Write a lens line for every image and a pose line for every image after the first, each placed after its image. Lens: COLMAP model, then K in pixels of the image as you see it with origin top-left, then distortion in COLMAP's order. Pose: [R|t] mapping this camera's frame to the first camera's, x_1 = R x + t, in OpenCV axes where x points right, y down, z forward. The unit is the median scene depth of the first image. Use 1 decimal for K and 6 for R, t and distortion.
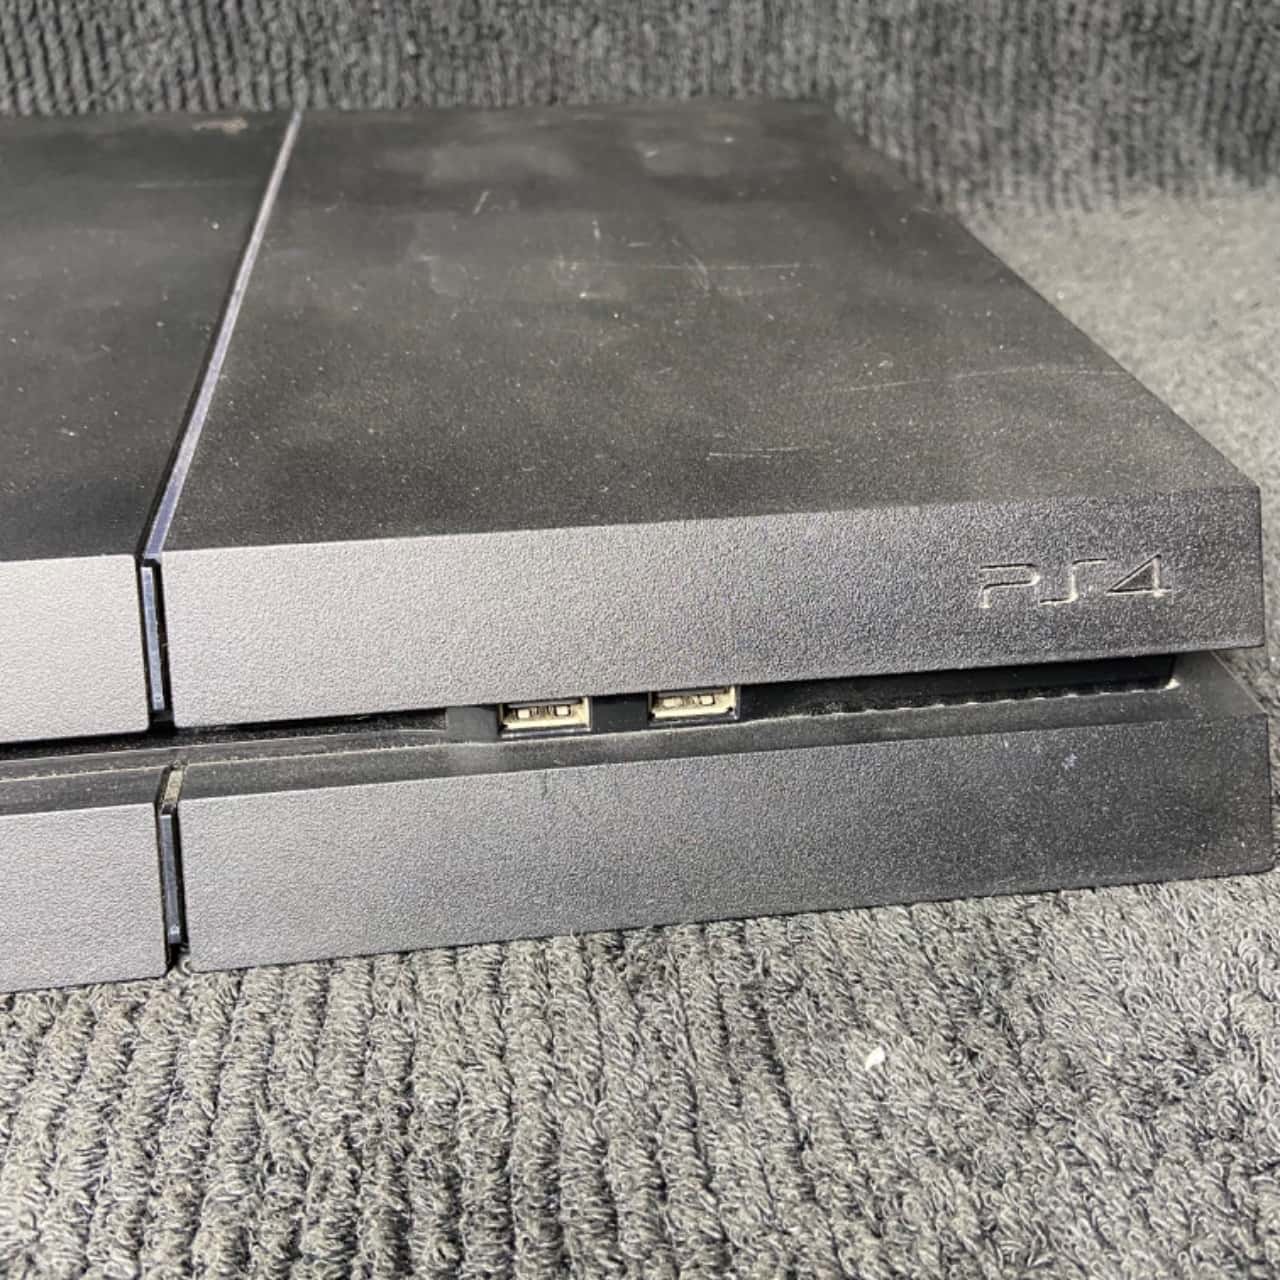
lens RADIAL K [[1294.4, 0, 636.2], [0, 1294.4, 604.9], [0, 0, 1]] dist [0.119155, -0.182110]
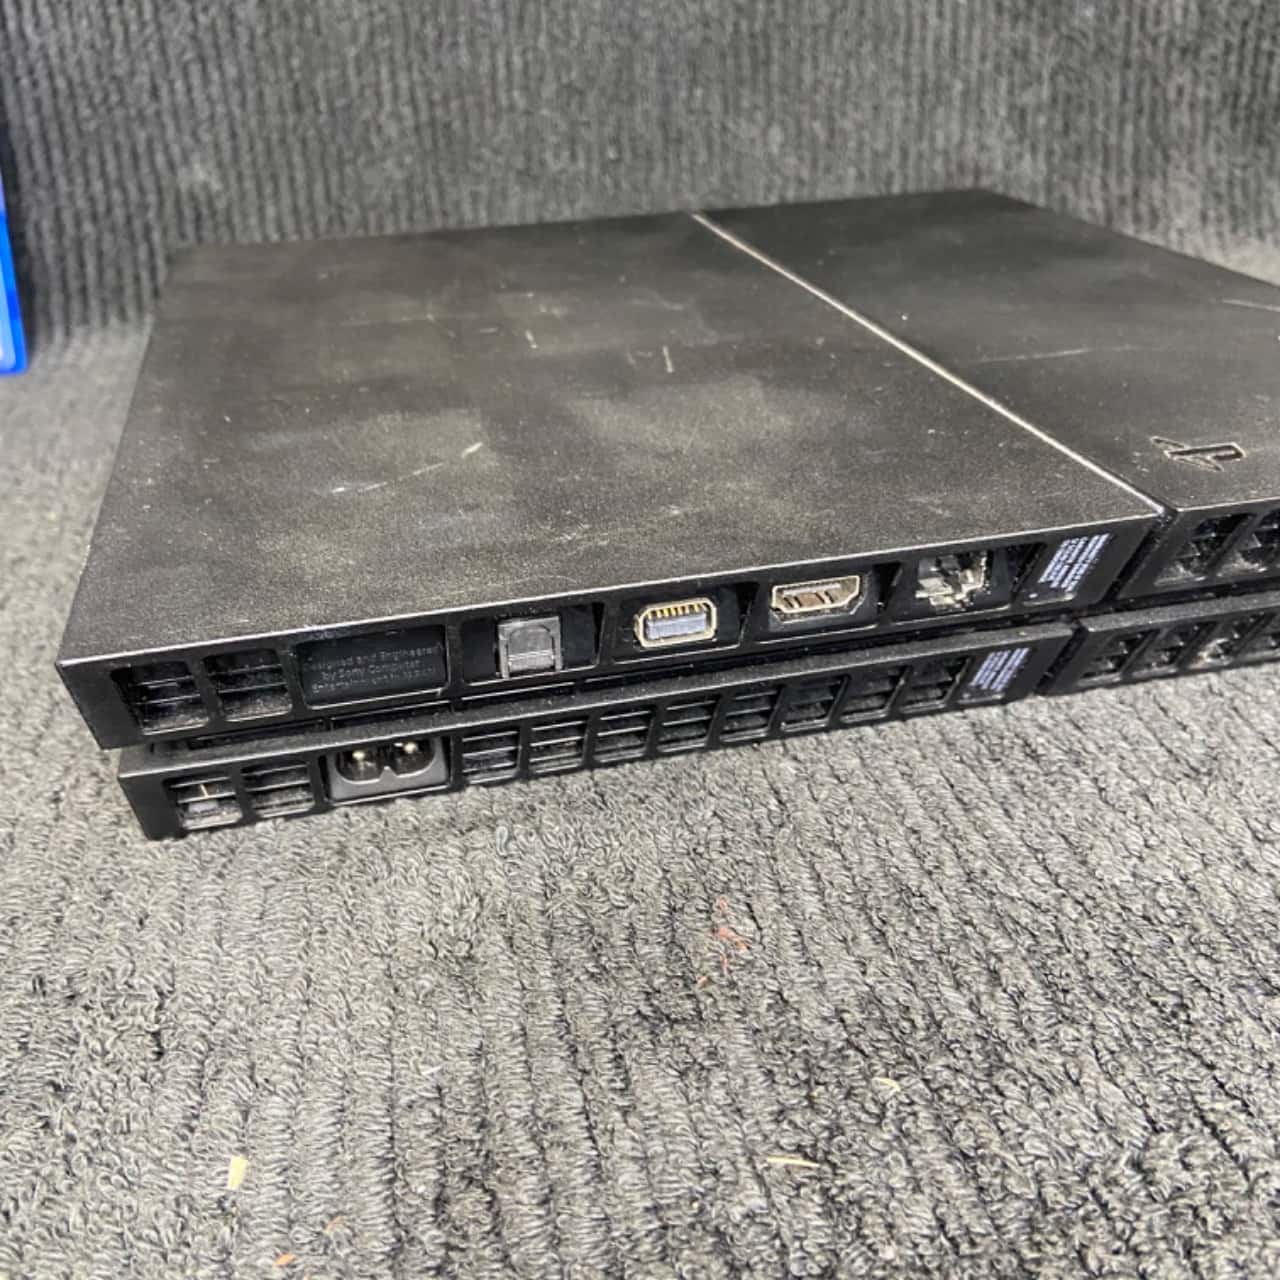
lens RADIAL K [[1295.3, 0, 660.7], [0, 1295.3, 618.5], [0, 0, 1]] dist [0.101919, -0.156865]
pose [[0.995613, -0.071036, 0.060897, -0.580593], [0.076202, 0.993272, -0.087196, 0.185653], [-0.054293, 0.091454, 0.994328, -0.199931]]
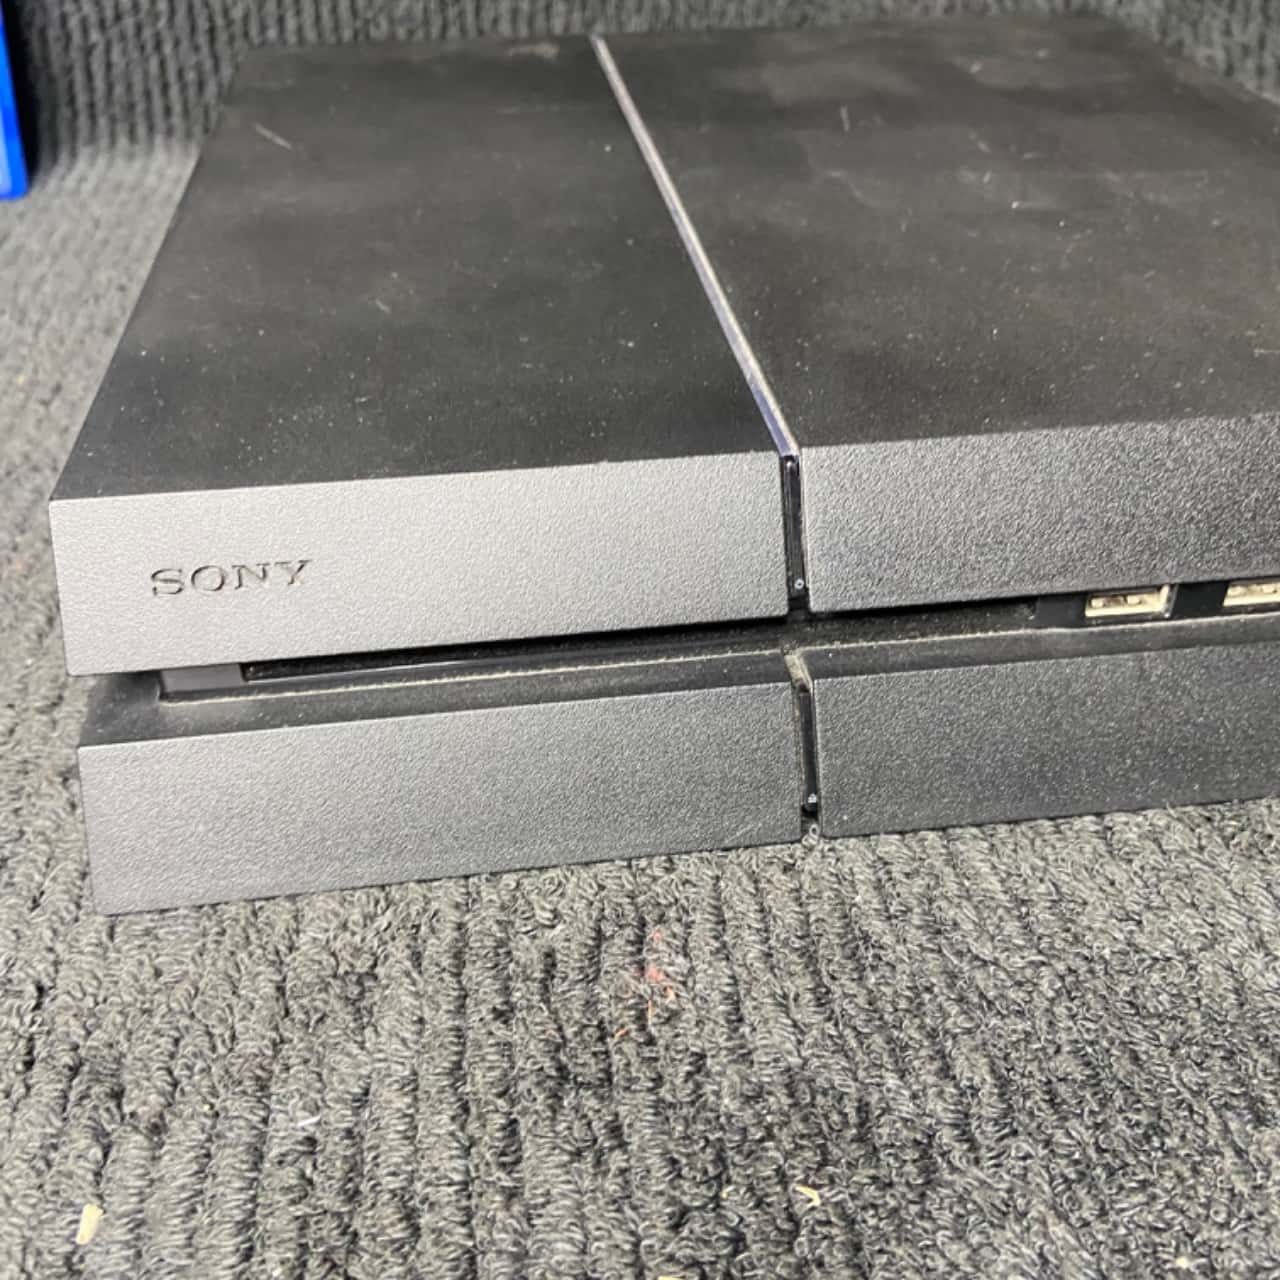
lens RADIAL K [[1294.4, 0, 636.2], [0, 1294.4, 604.9], [0, 0, 1]] dist [0.119155, -0.182110]
pose [[0.999910, -0.008000, -0.010780, -0.482772], [0.008479, 0.998948, 0.045072, 0.038255], [0.010409, -0.045159, 0.998926, -0.066111]]
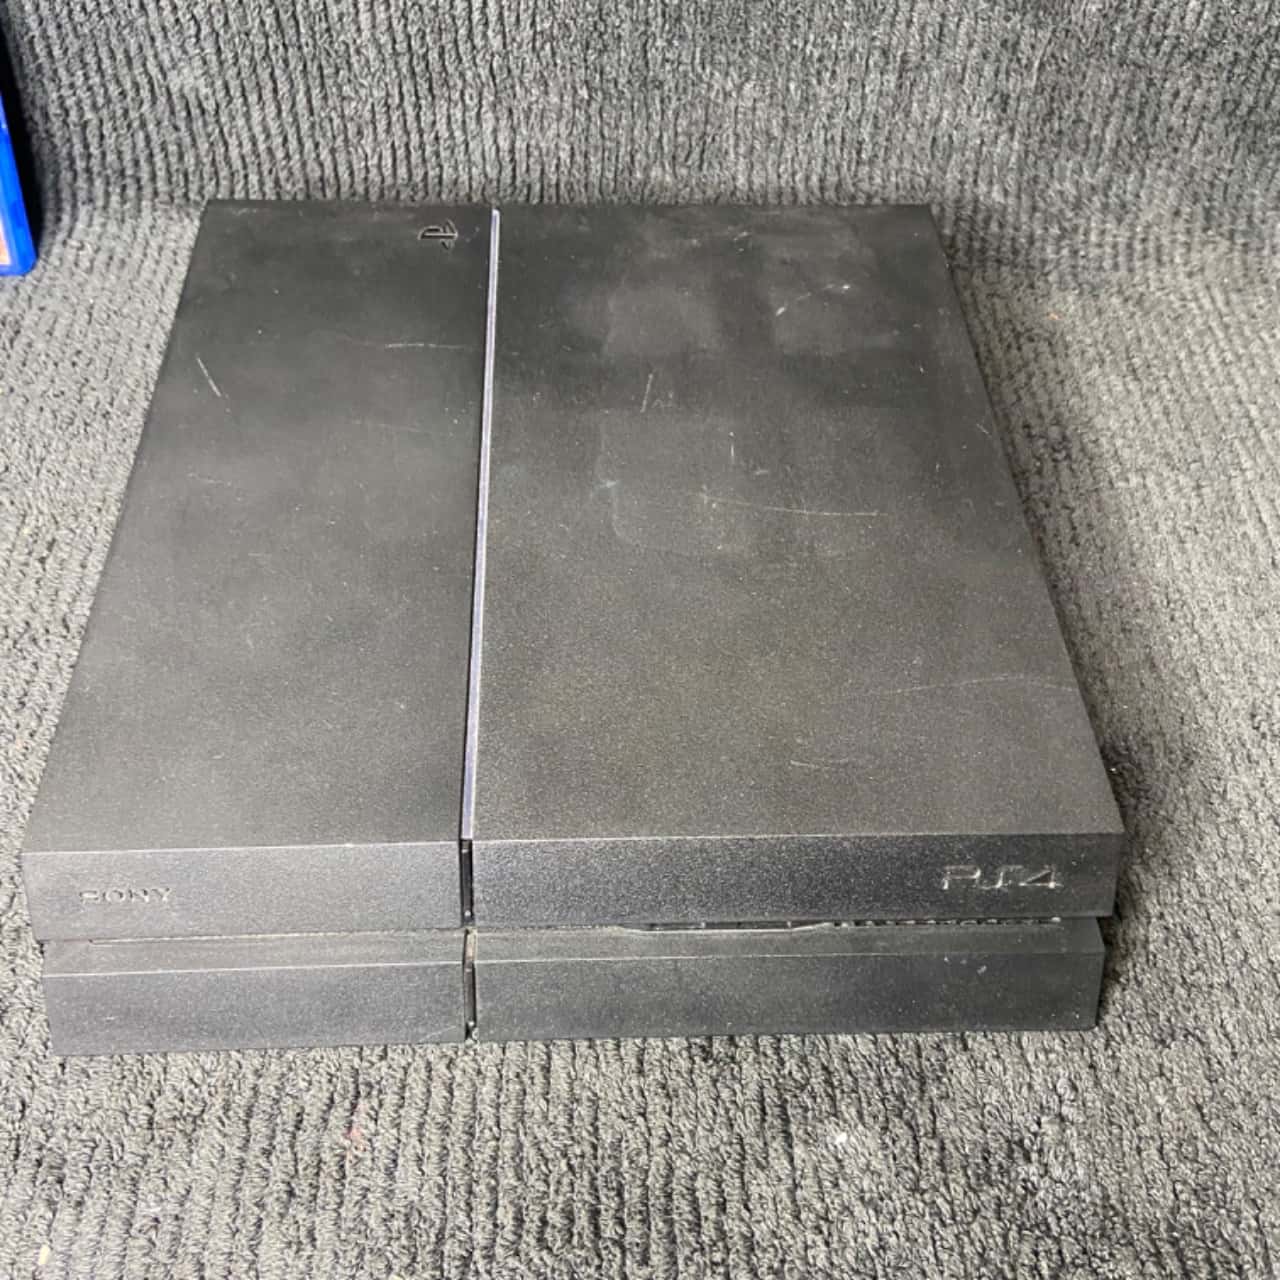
lens RADIAL K [[1294.4, 0, 636.2], [0, 1294.4, 604.9], [0, 0, 1]] dist [0.119155, -0.182110]
pose [[0.994913, 0.093475, -0.037569, -0.106387], [-0.078140, 0.951403, 0.297869, -0.875546], [0.063587, -0.293418, 0.953867, -0.564823]]
